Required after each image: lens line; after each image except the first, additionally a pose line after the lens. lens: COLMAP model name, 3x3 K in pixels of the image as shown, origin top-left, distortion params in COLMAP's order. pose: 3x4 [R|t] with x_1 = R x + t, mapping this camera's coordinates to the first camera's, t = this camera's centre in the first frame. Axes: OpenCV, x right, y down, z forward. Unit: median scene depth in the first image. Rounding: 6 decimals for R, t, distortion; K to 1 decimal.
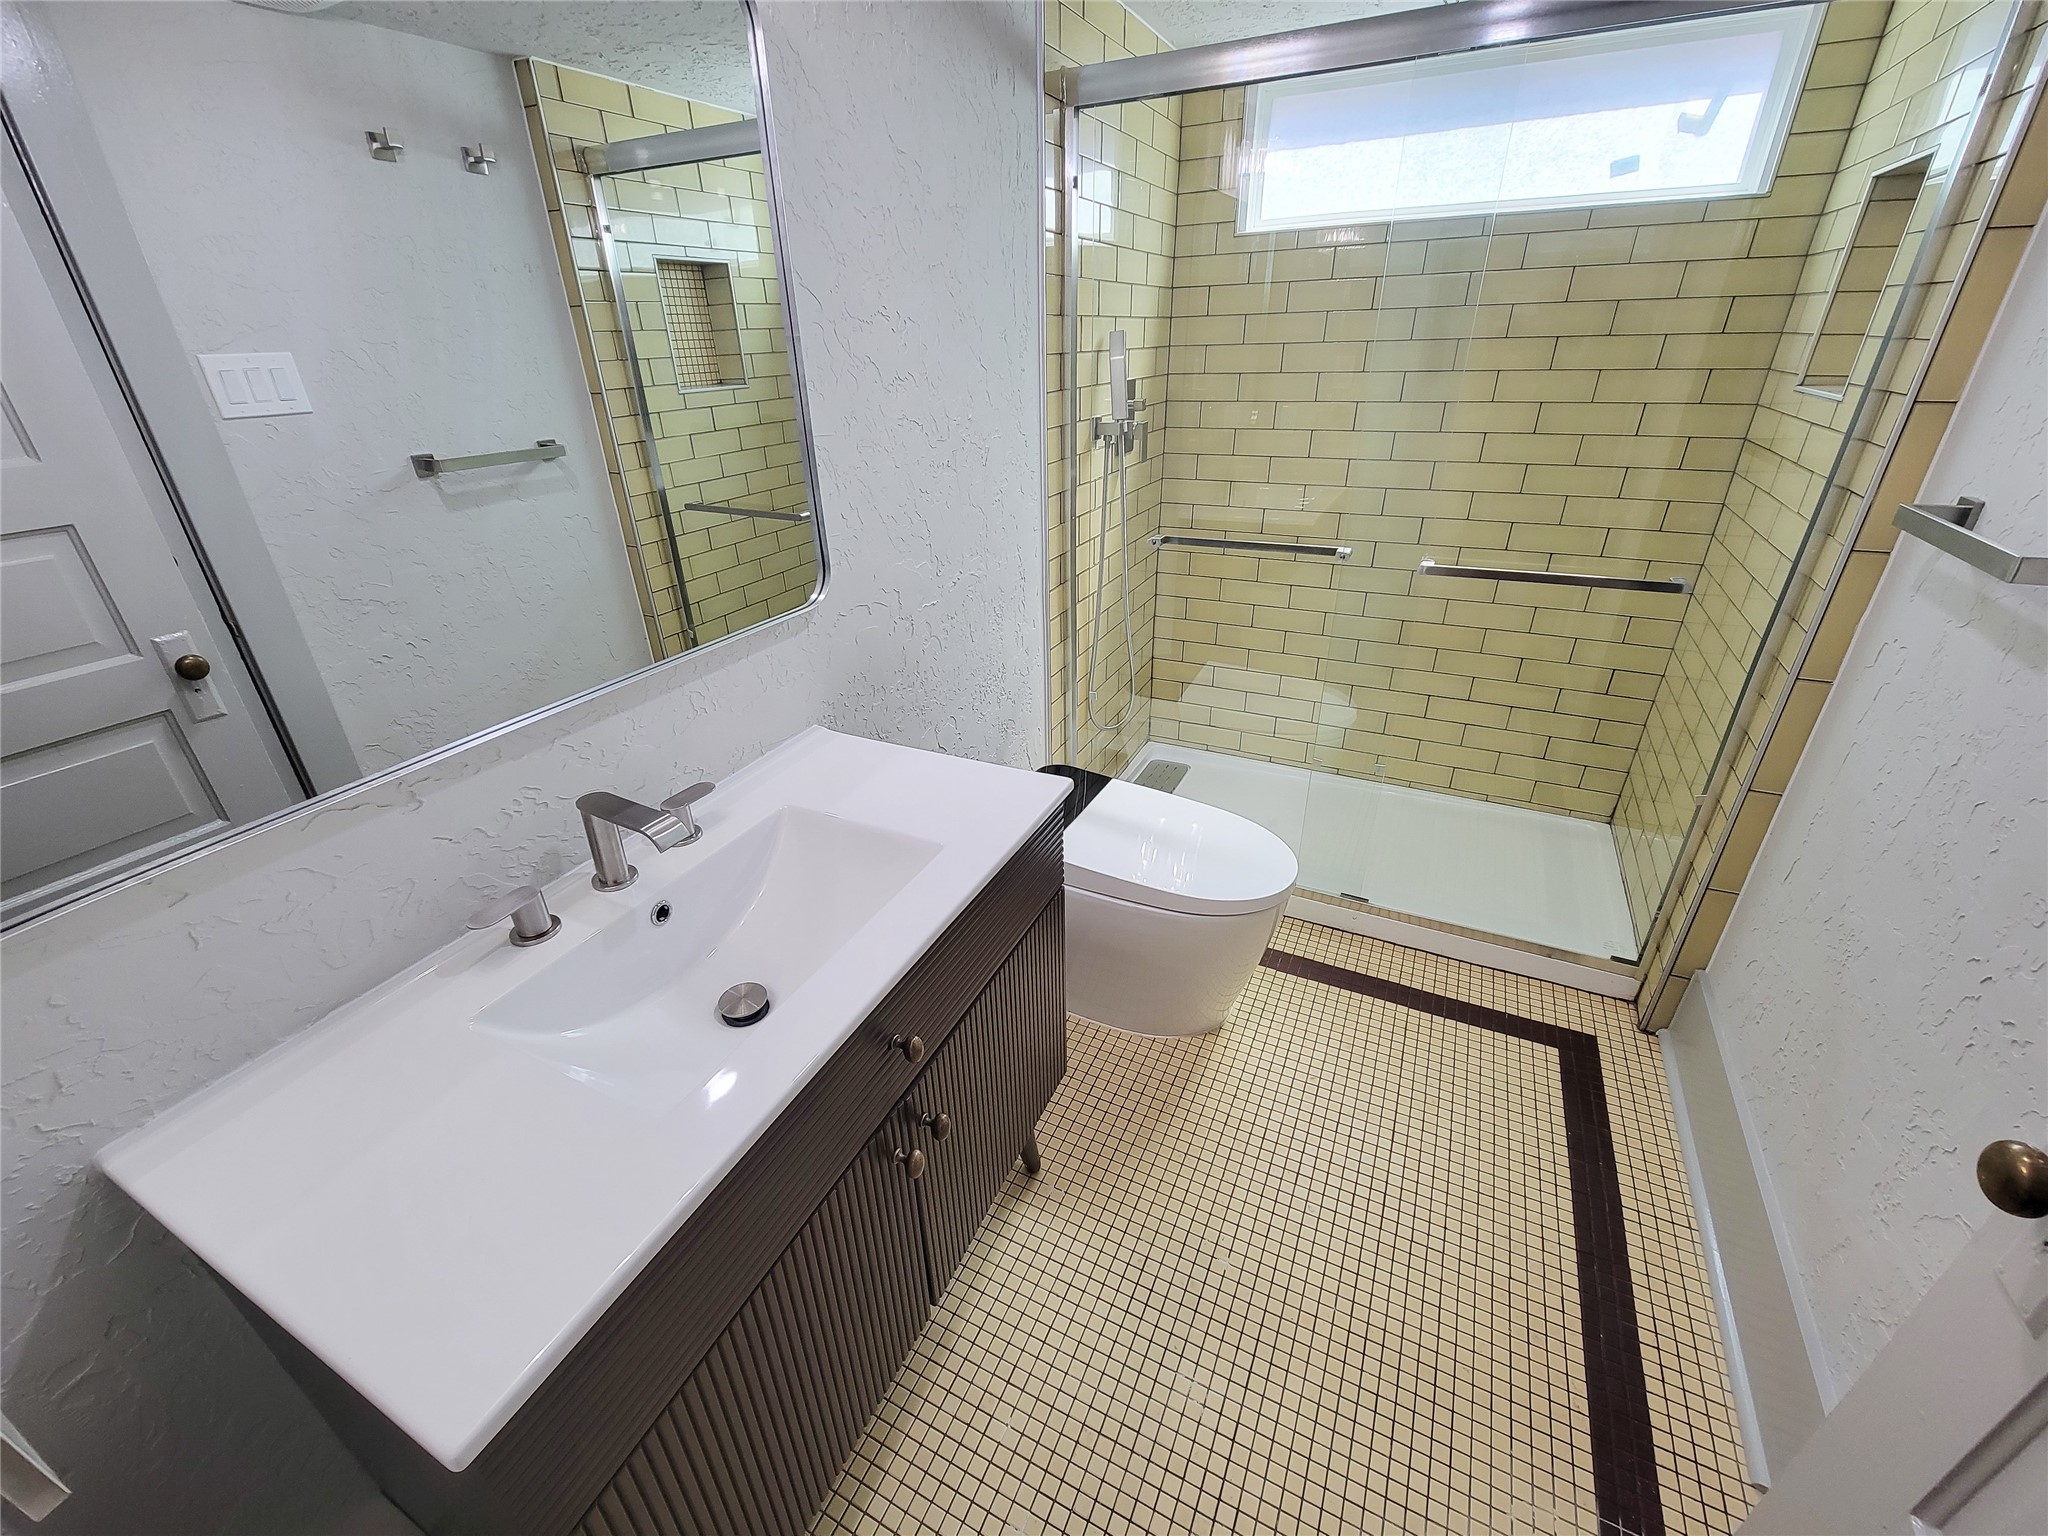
lens RADIAL K [[791.4, 0, 1031.8], [0, 791.4, 815.0], [0, 0, 1]] dist [0.000769, -0.001701]
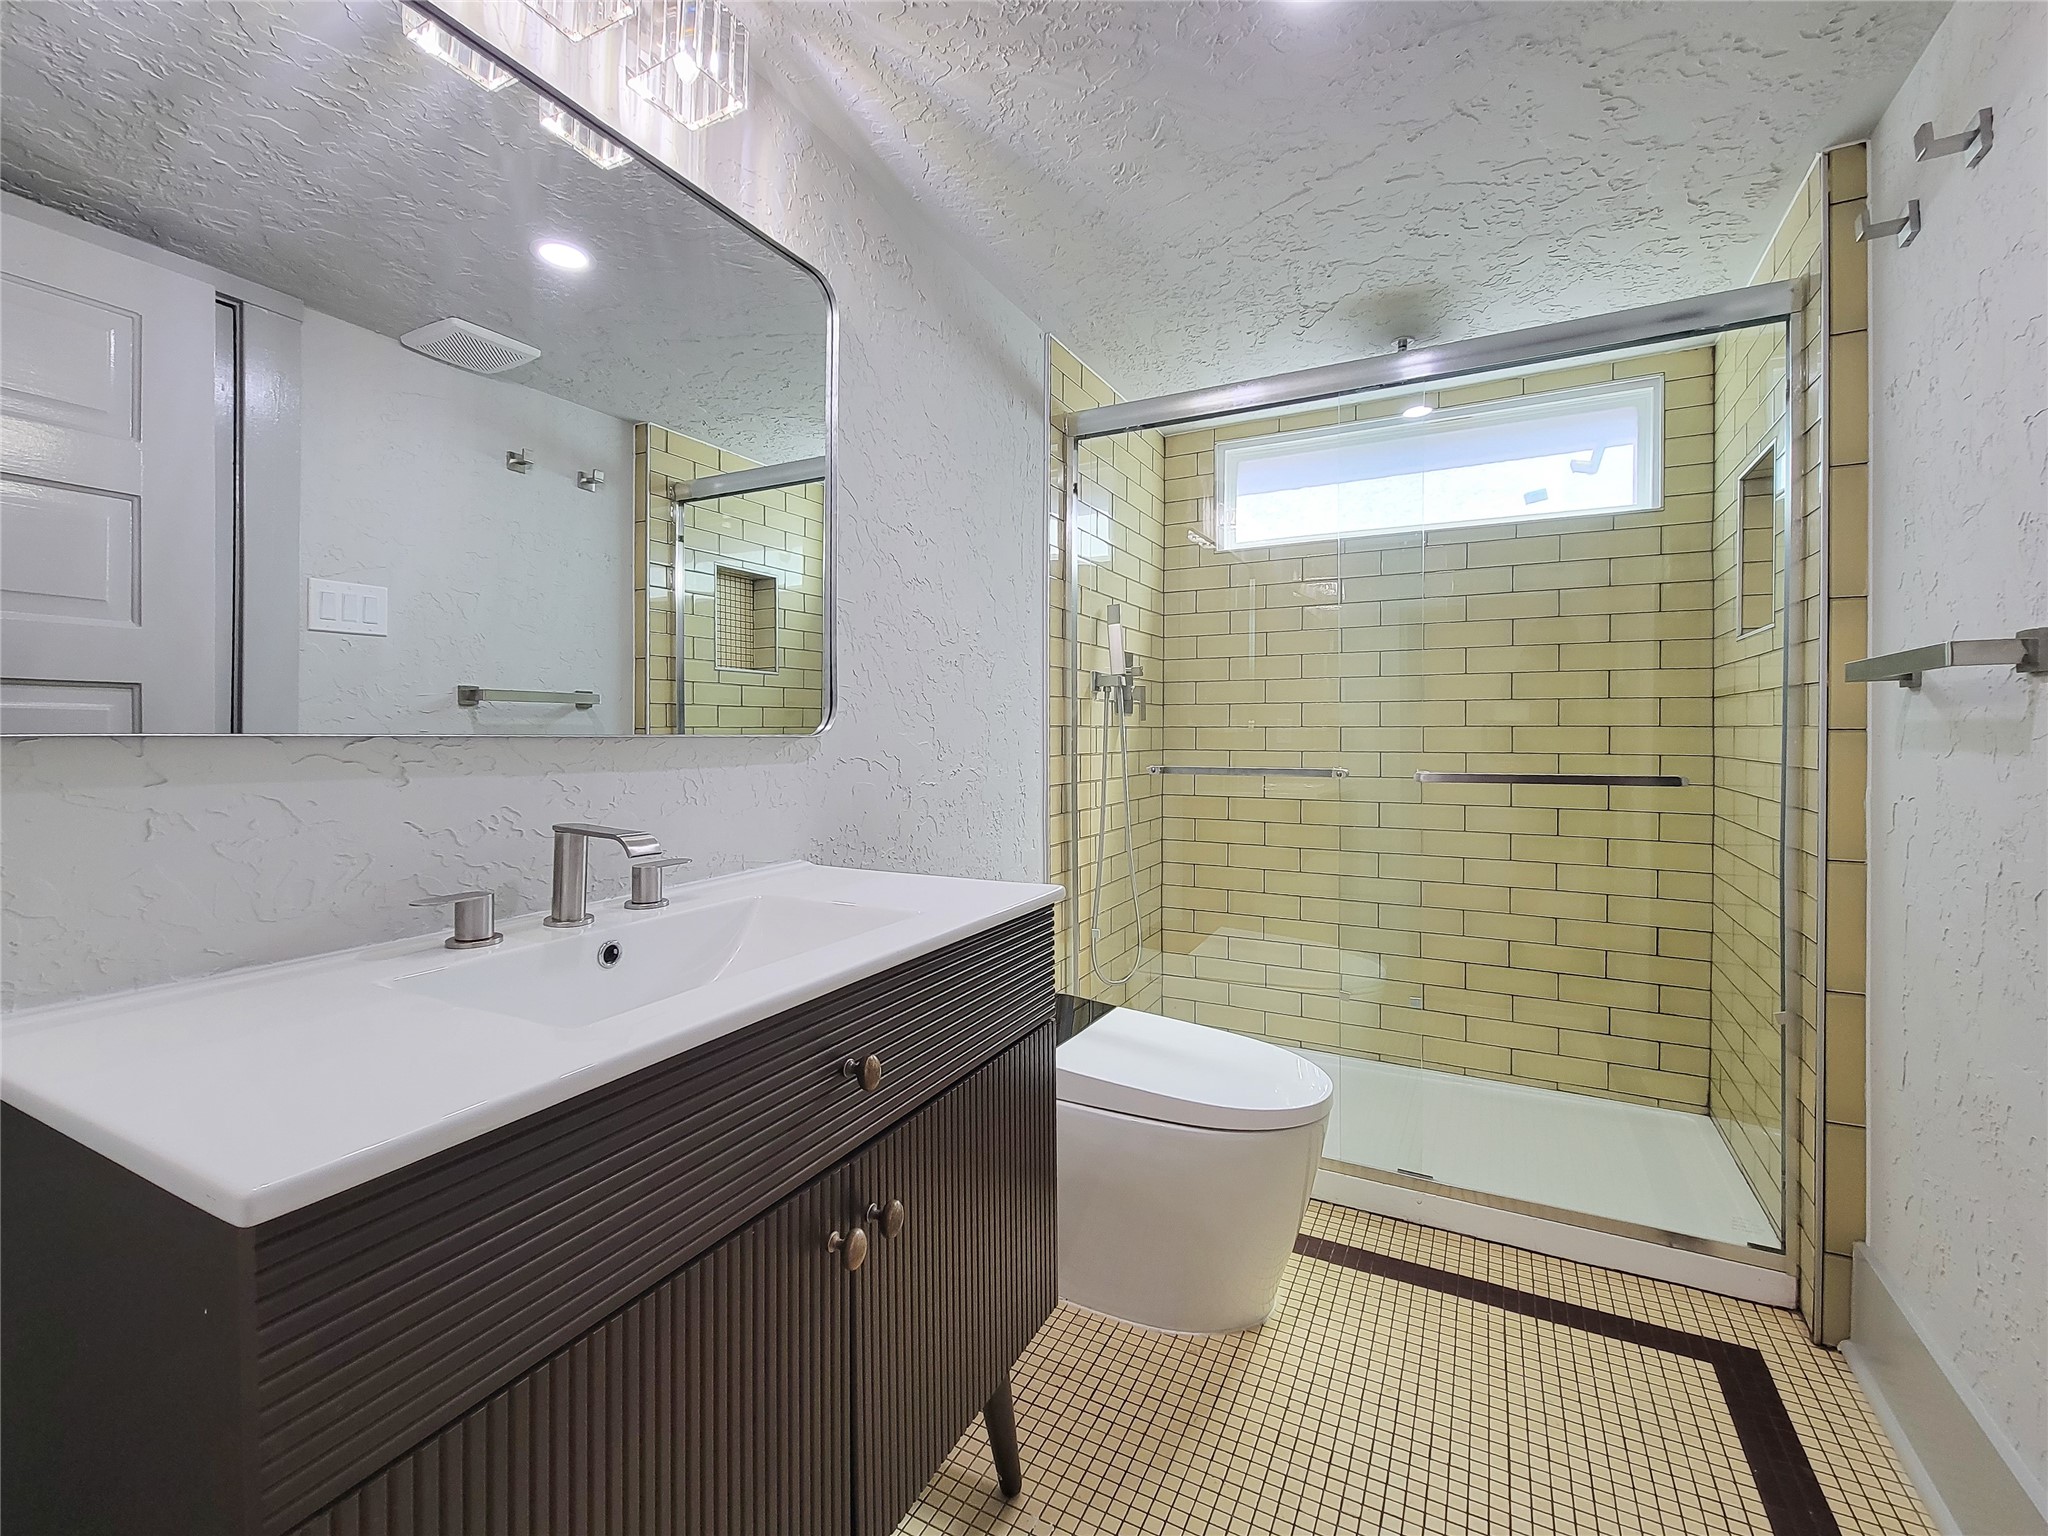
lens RADIAL K [[857.2, 0, 1024.0], [0, 857.2, 768.0], [0, 0, 1]] dist [0.002328, -0.001749]
pose [[0.999553, 0.021851, -0.020419, 0.011361], [-0.028609, 0.897585, -0.439913, 0.150199], [0.008715, 0.440301, 0.897808, 0.007630]]
